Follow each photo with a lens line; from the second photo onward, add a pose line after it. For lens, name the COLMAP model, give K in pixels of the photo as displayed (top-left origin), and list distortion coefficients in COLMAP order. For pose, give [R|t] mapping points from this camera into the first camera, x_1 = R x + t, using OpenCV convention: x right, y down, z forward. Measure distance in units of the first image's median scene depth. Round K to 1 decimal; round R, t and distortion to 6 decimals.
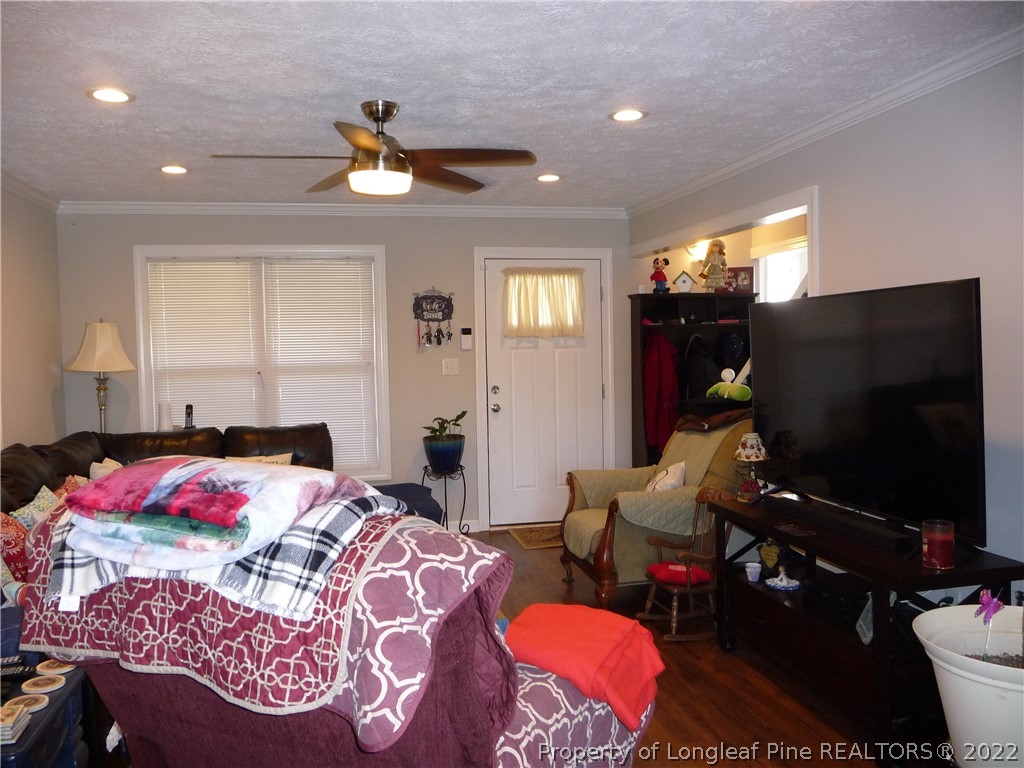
lens RADIAL K [[849.0, 0, 510.9], [0, 849.0, 384.2], [0, 0, 1]] dist [-0.043155, 0.046598]
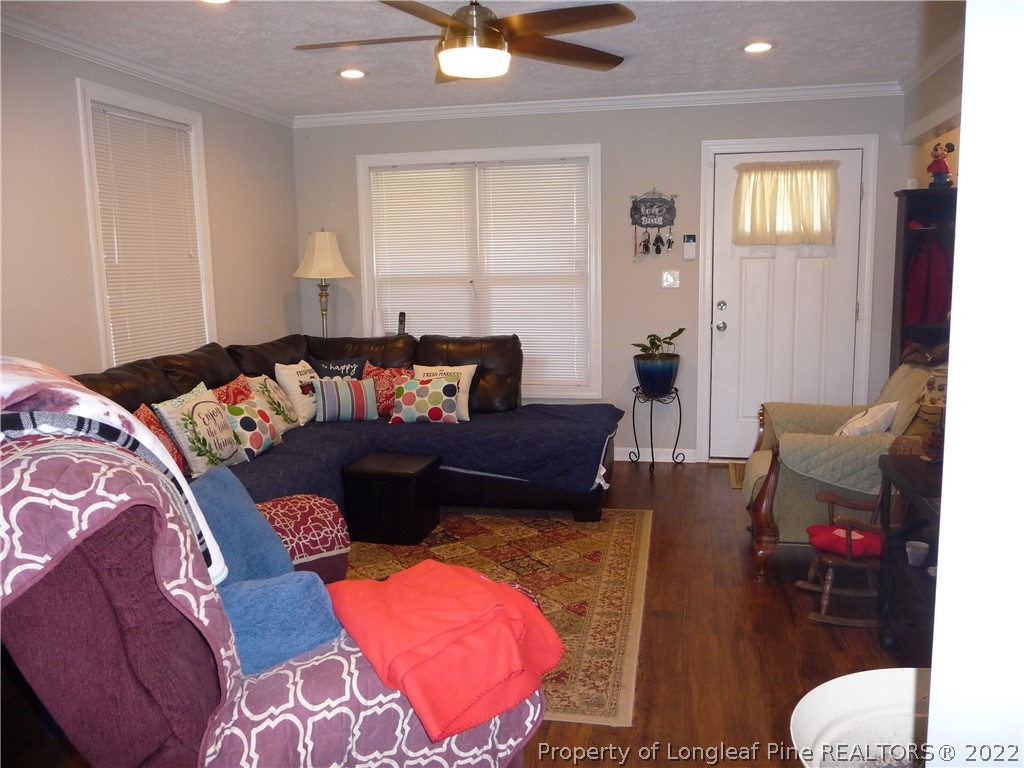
lens RADIAL K [[849.0, 0, 510.6], [0, 849.0, 386.3], [0, 0, 1]] dist [-0.043155, 0.046598]
pose [[0.908784, 0.063954, -0.412336, 0.157811], [-0.022029, 0.994160, 0.105646, 0.001922], [0.416684, -0.086926, 0.904886, 0.113130]]
